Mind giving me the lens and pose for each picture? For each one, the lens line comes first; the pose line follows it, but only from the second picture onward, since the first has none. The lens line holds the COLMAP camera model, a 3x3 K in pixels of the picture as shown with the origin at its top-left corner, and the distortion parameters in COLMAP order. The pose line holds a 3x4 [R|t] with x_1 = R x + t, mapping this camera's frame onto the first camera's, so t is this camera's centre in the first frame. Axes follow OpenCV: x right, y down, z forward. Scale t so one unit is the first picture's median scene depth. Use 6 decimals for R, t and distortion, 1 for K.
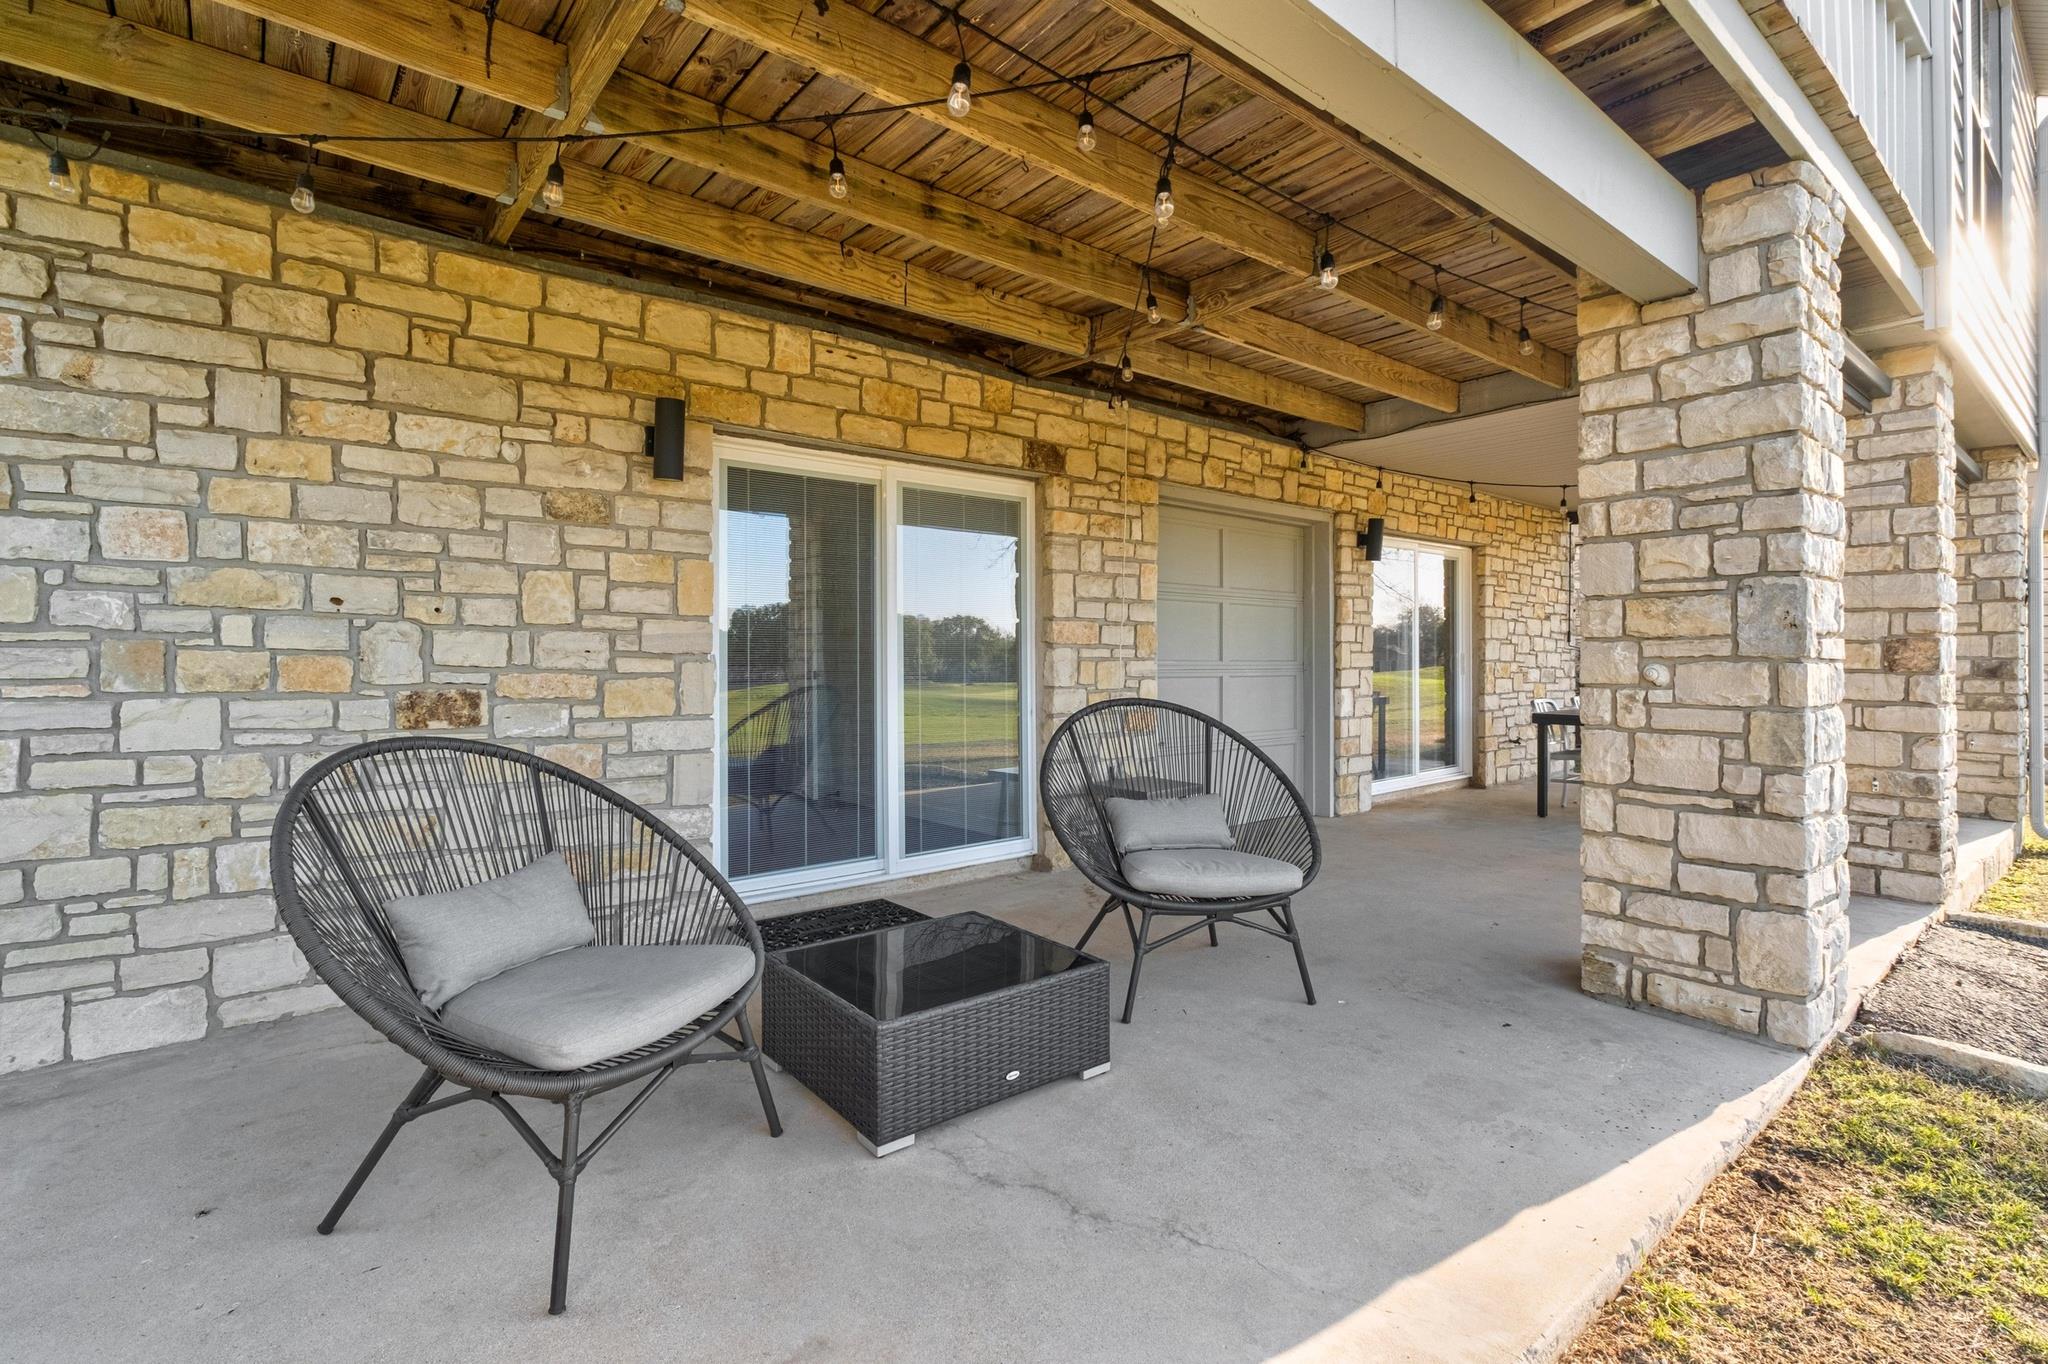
lens RADIAL K [[988.6, 0, 1024.3], [0, 988.6, 669.0], [0, 0, 1]] dist [0.001173, -0.000020]
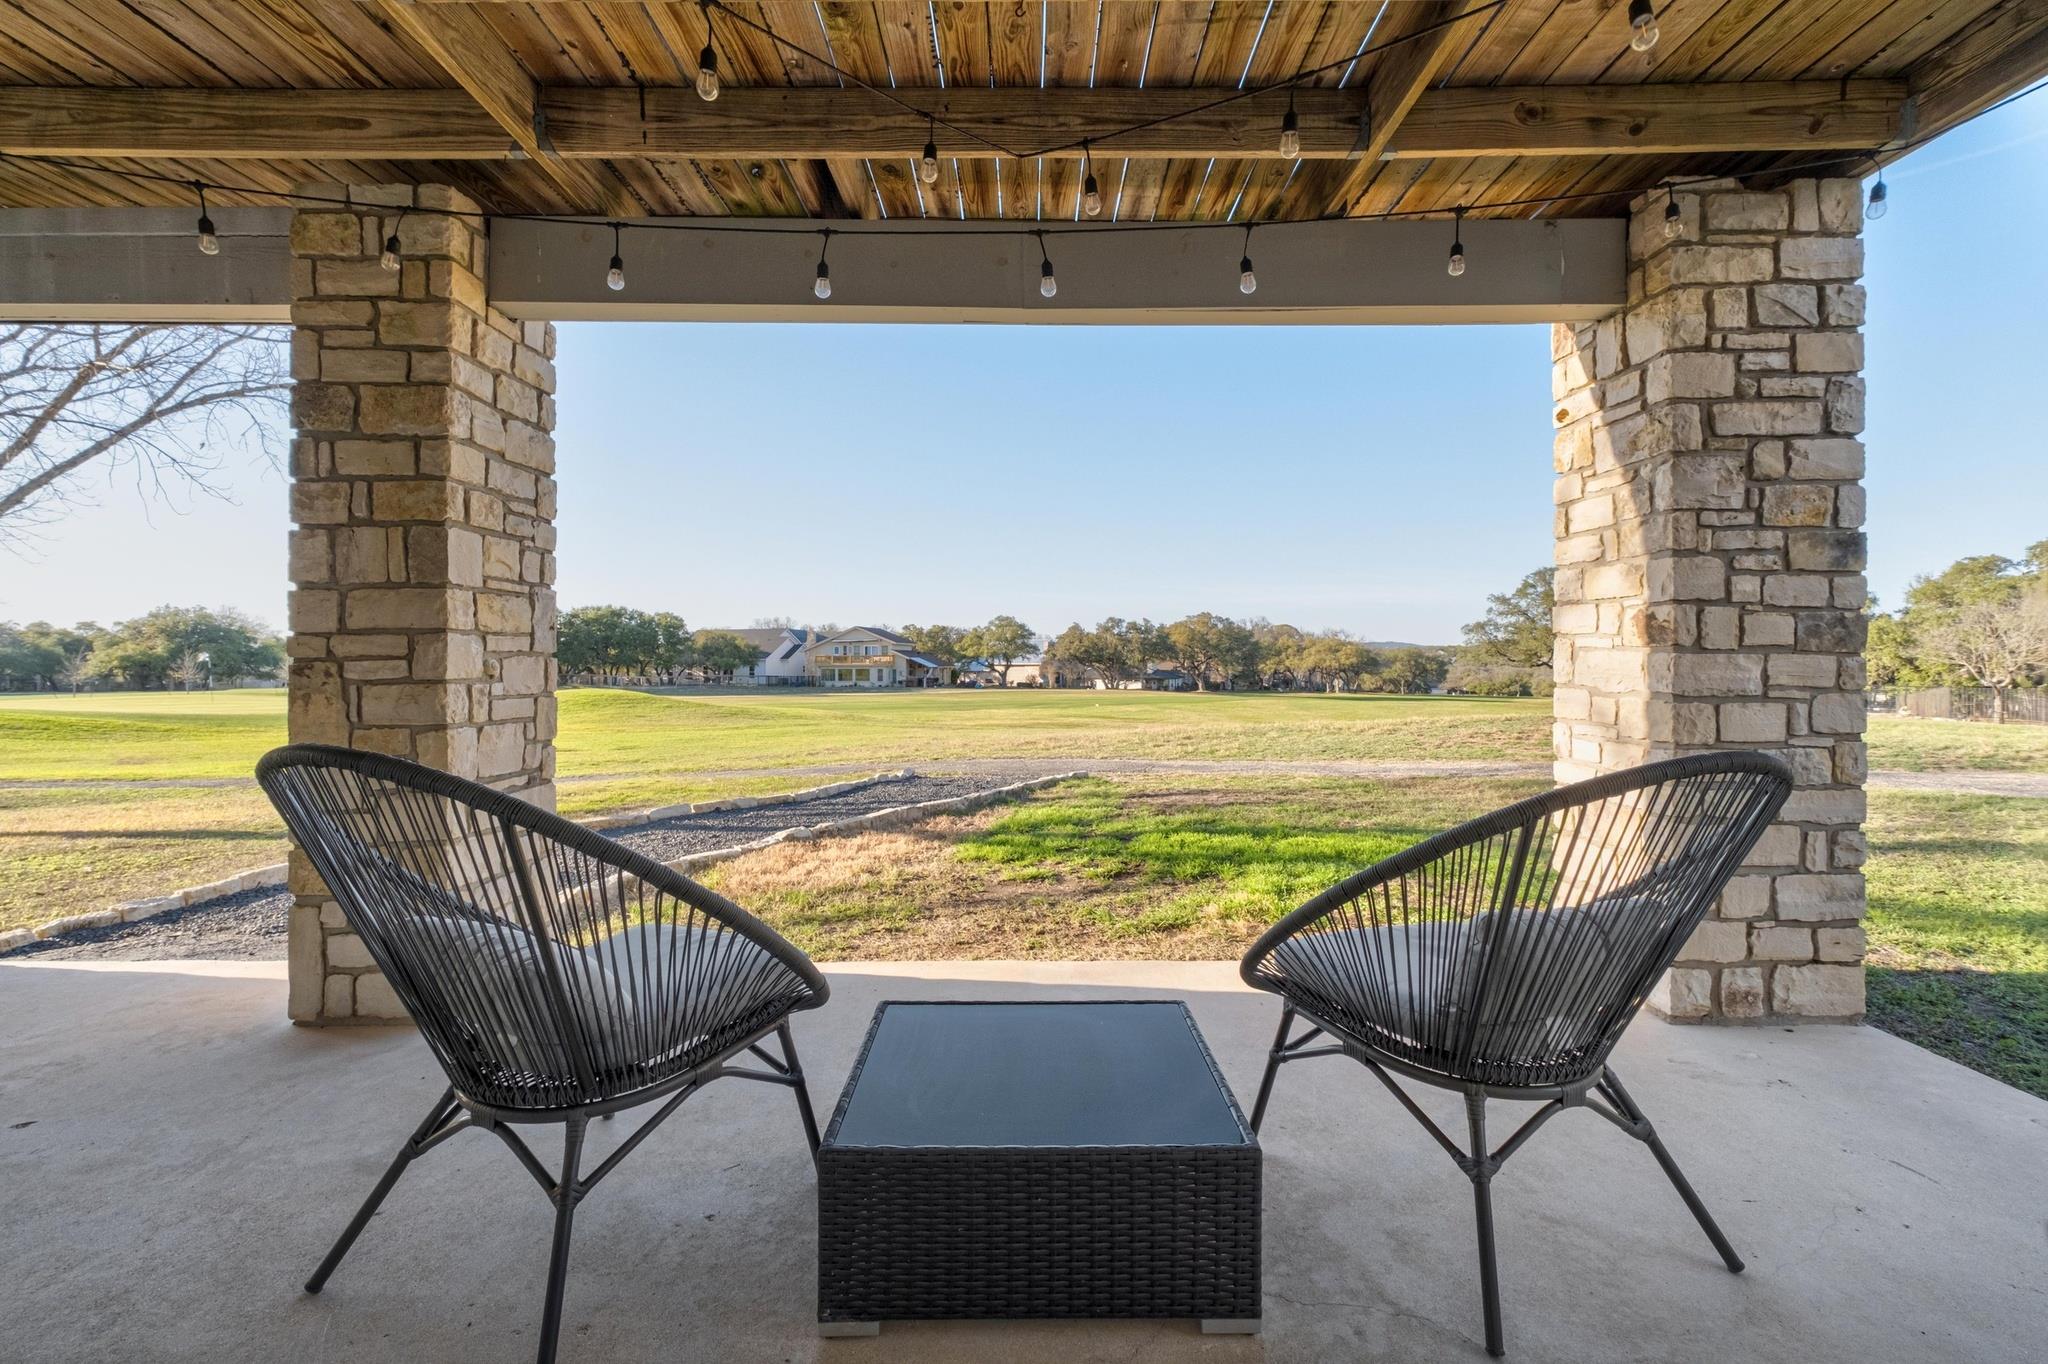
lens RADIAL K [[879.6, 0, 1023.6], [0, 879.6, 680.6], [0, 0, 1]] dist [0.000367, -0.000005]
pose [[-0.725572, -0.006168, 0.688119, -0.400731], [0.009209, 0.999783, 0.018671, 0.006589], [-0.688085, 0.019884, -0.725358, 1.288488]]
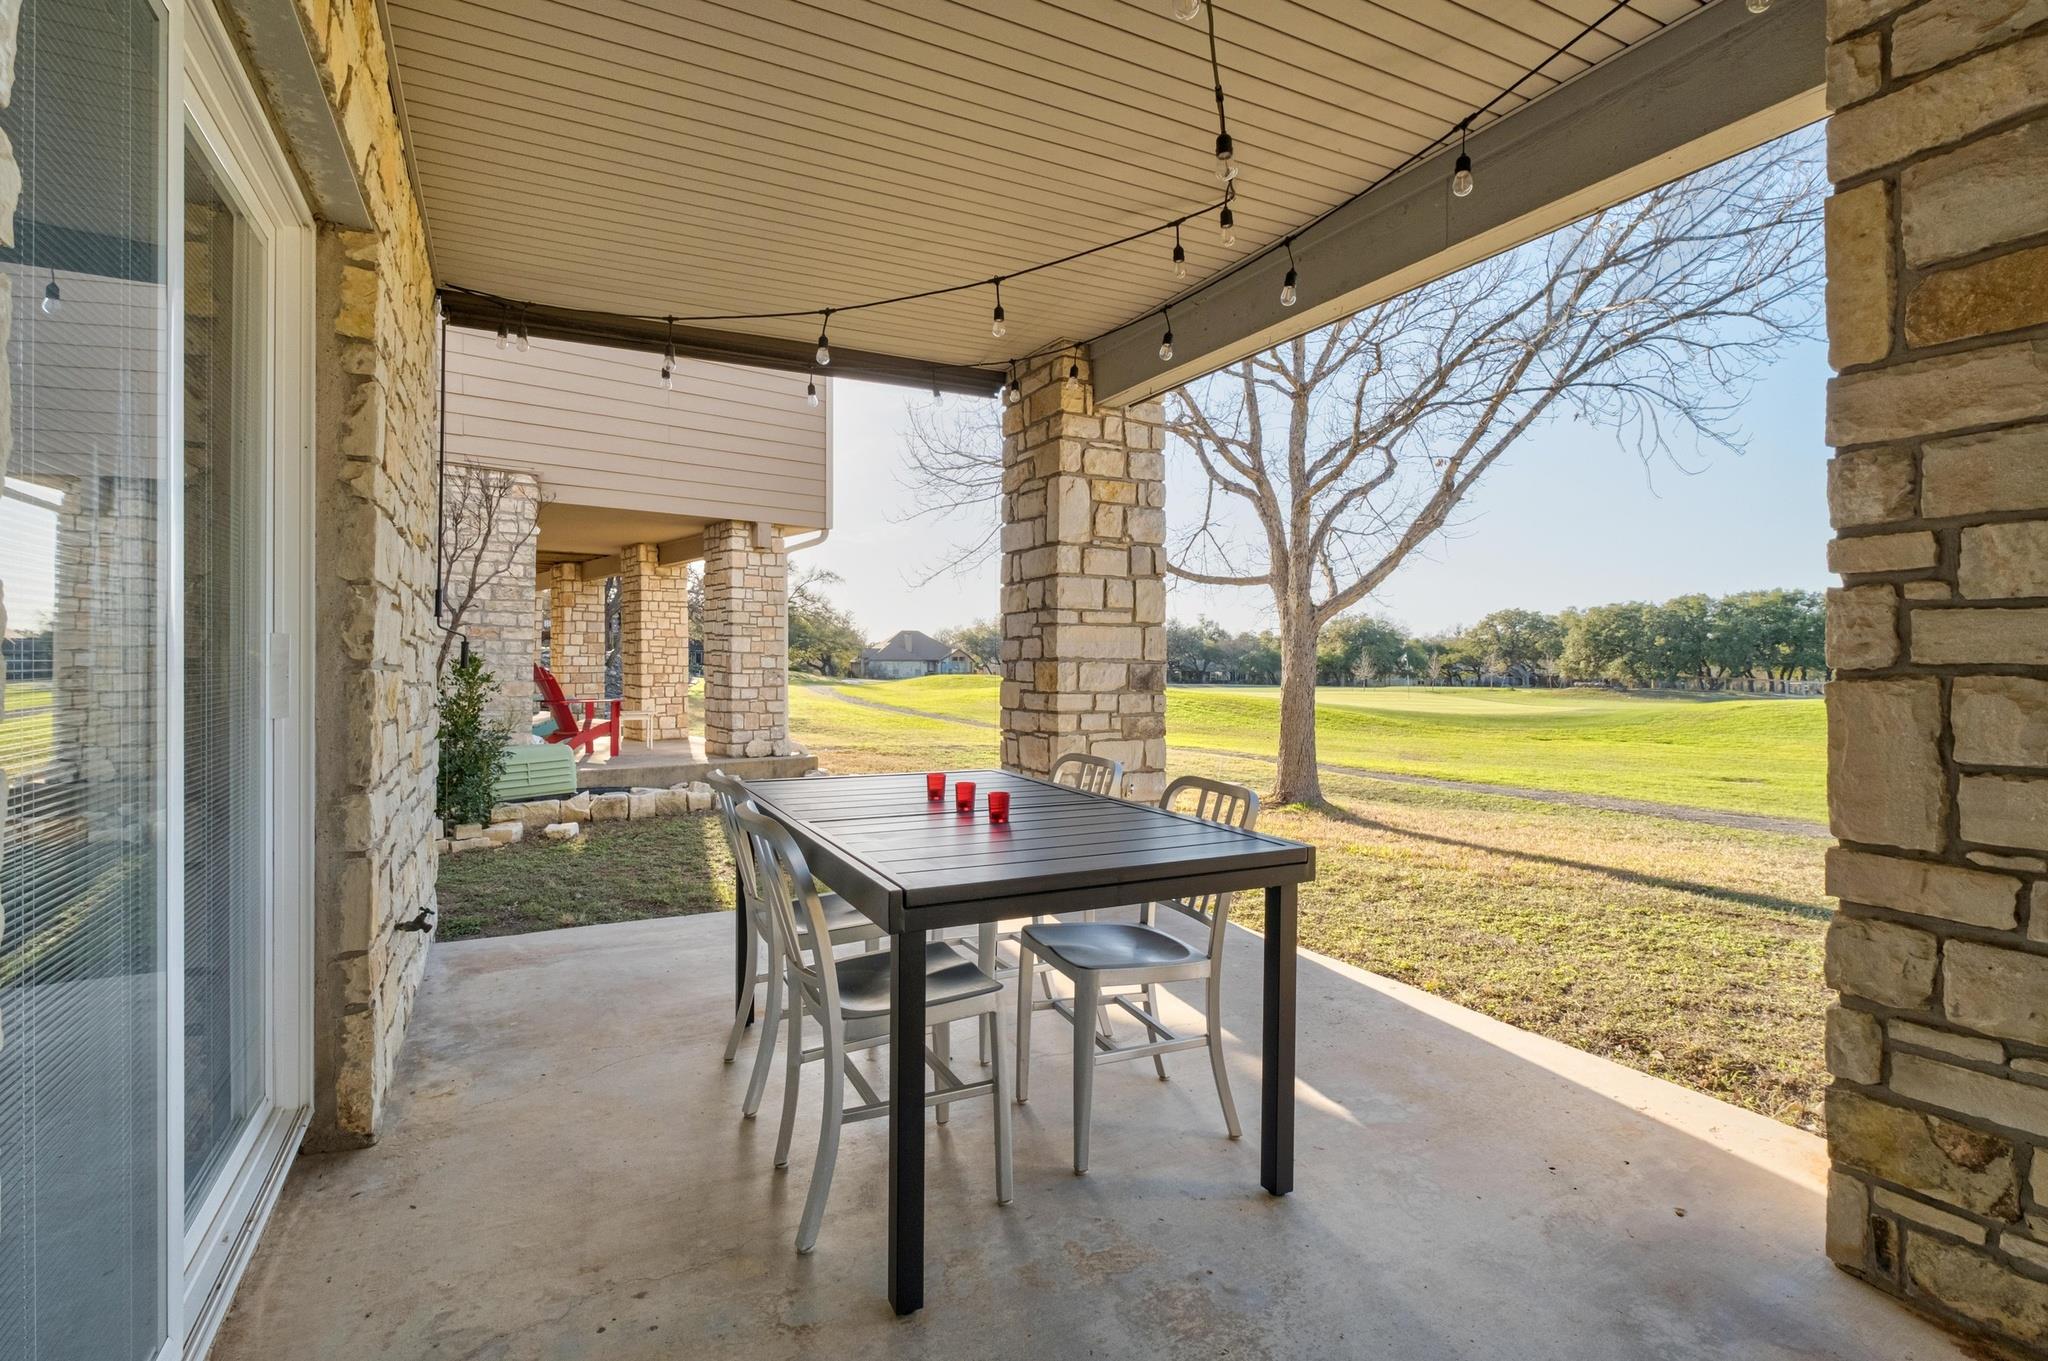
lens RADIAL K [[988.6, 0, 1025.1], [0, 988.6, 666.4], [0, 0, 1]] dist [0.001173, -0.000020]
pose [[0.235042, 0.003656, 0.971978, 0.682355], [0.000126, 0.999993, -0.003792, -0.011271], [-0.971985, 0.001014, 0.235040, 2.091415]]
